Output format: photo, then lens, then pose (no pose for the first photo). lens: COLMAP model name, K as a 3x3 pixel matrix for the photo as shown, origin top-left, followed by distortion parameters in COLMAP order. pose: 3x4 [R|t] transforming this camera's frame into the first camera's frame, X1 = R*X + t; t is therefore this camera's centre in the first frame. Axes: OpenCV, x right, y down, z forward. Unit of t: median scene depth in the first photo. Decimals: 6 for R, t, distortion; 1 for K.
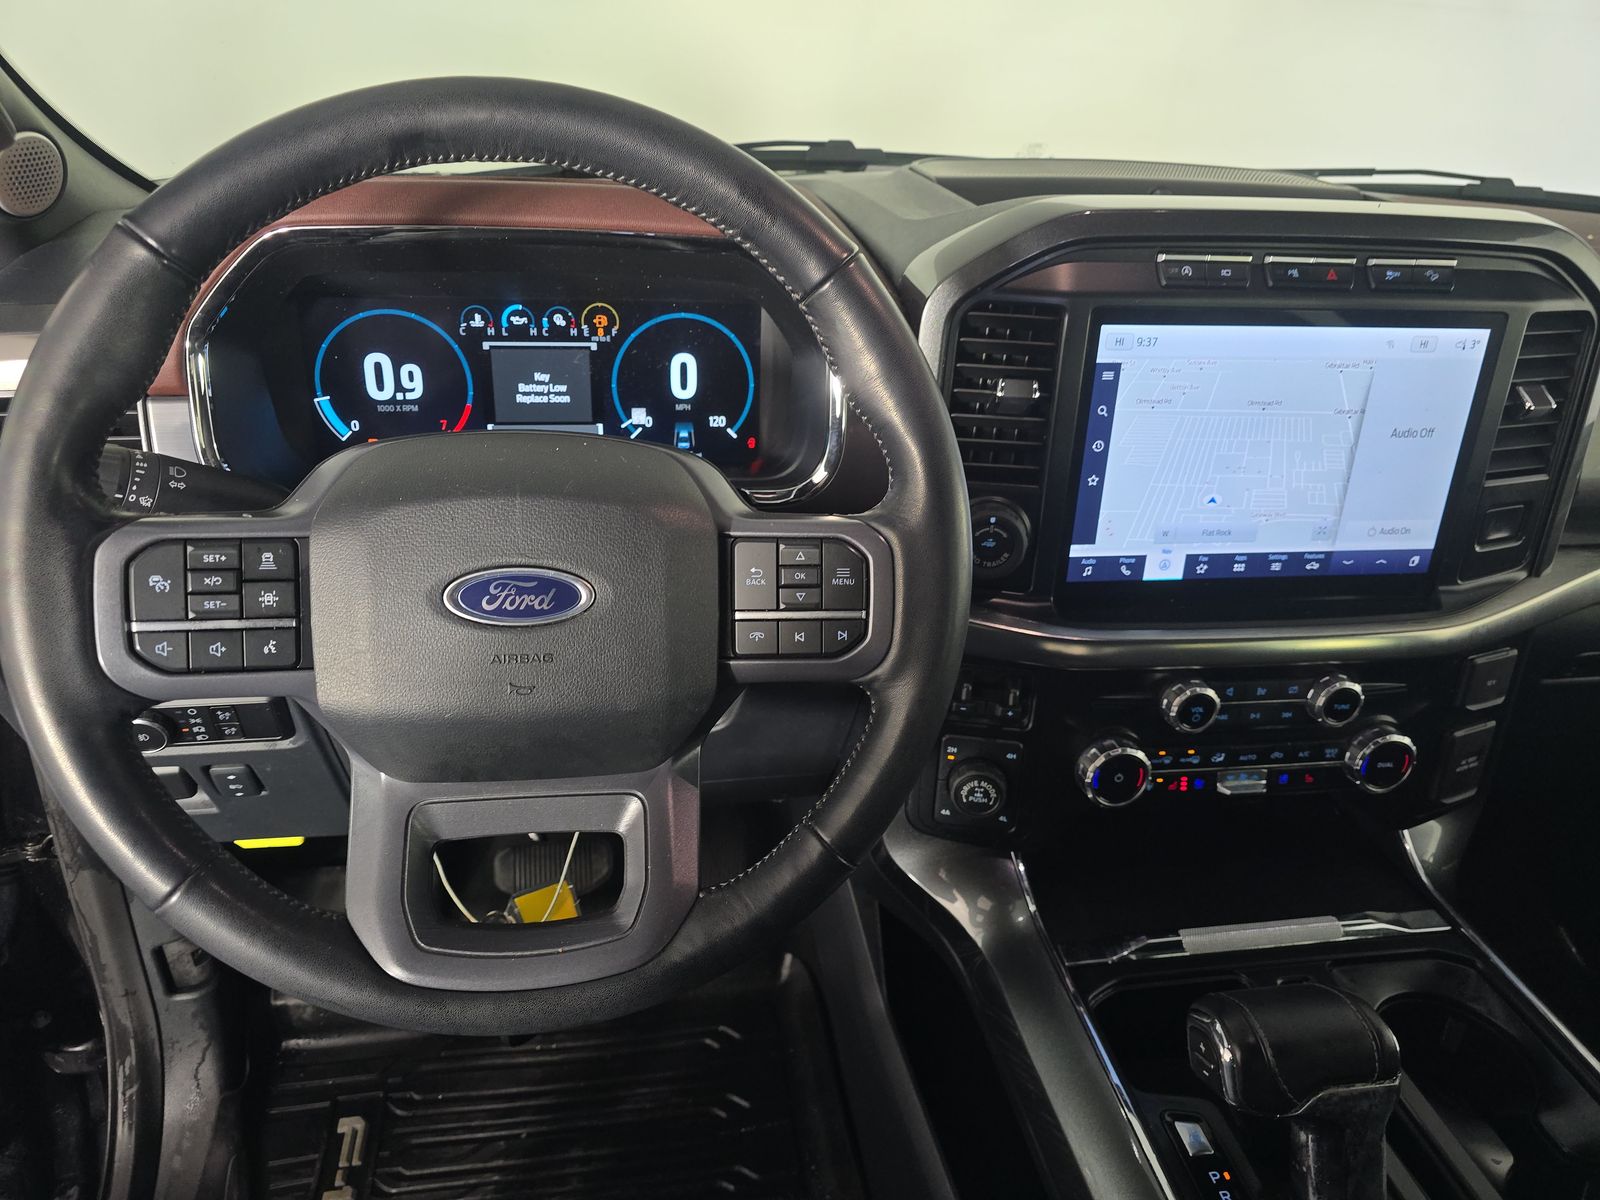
lens RADIAL K [[1099.0, 0, 800.0], [0, 1099.0, 600.0], [0, 0, 1]] dist [0.053122, -0.051418]
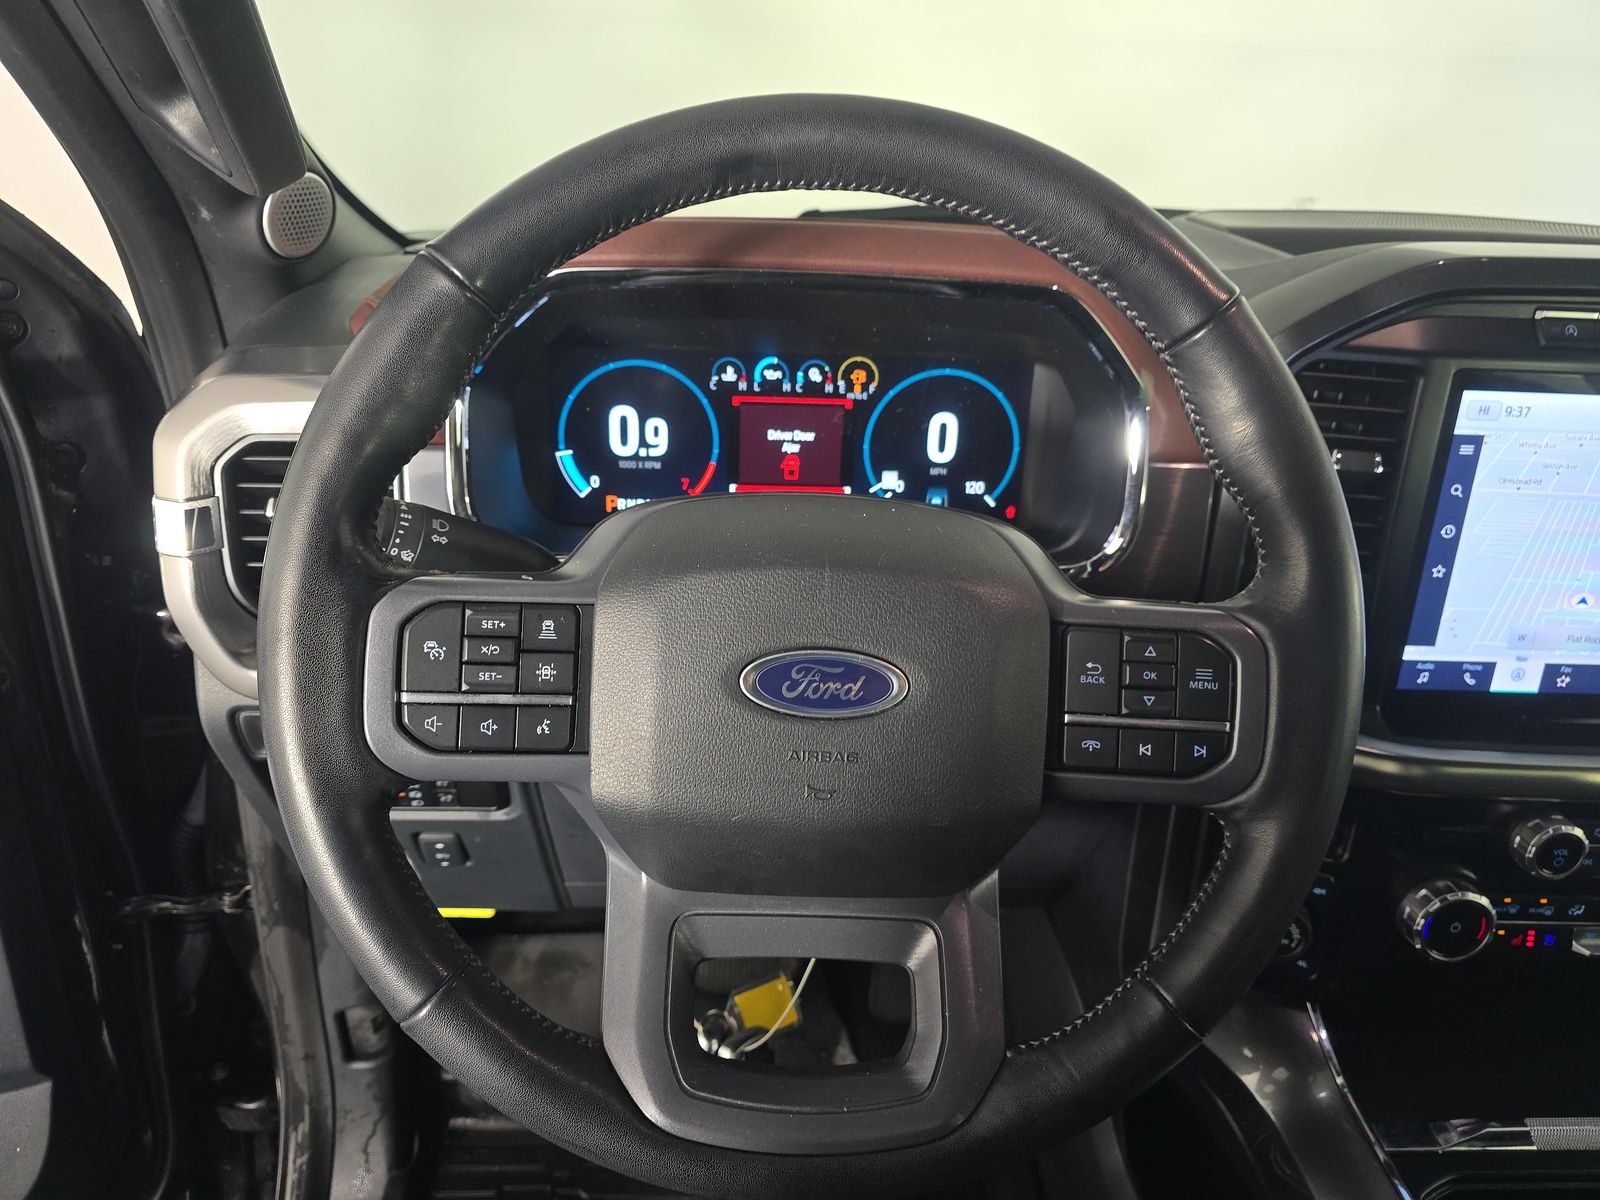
lens RADIAL K [[1101.3, 0, 800.0], [0, 1101.3, 600.0], [0, 0, 1]] dist [0.047478, -0.055084]
pose [[0.991898, 0.044415, -0.119016, -0.113303], [-0.051490, 0.997043, -0.057042, -0.012056], [0.116131, 0.062708, 0.991252, 0.094628]]
